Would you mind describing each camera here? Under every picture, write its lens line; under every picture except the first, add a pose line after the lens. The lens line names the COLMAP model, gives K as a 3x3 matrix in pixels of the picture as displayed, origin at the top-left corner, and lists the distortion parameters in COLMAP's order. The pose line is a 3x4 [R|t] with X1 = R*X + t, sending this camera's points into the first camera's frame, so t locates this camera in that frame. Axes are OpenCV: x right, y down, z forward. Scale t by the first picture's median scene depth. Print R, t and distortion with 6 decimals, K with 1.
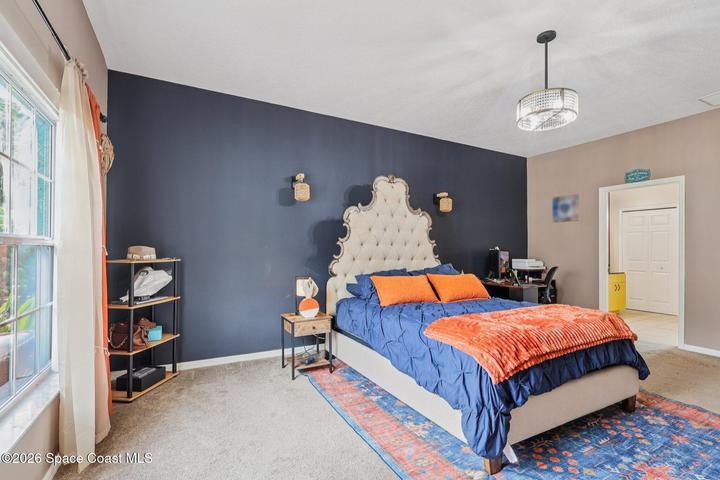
lens RADIAL K [[339.8, 0, 360.0], [0, 339.8, 240.0], [0, 0, 1]] dist [-0.001847, -0.000775]
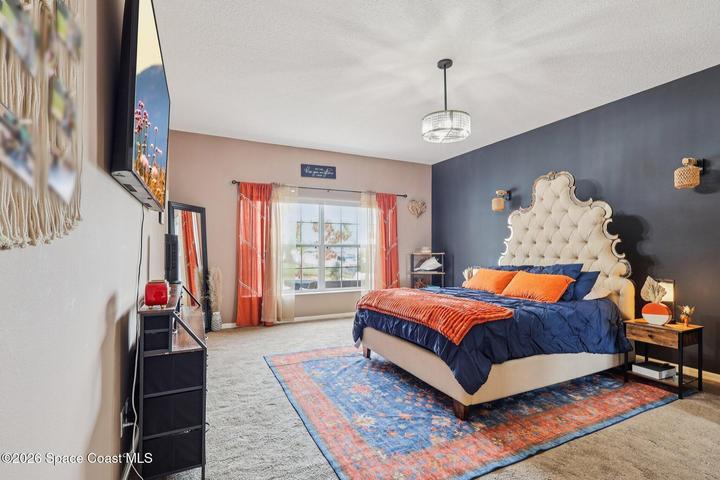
lens RADIAL K [[346.9, 0, 360.0], [0, 346.9, 240.0], [0, 0, 1]] dist [-0.000346, 0.000216]
pose [[-0.055898, -0.022498, -0.998183, 1.486559], [0.044685, 0.998688, -0.025012, 0.008886], [0.997436, -0.046002, -0.054819, 0.650245]]
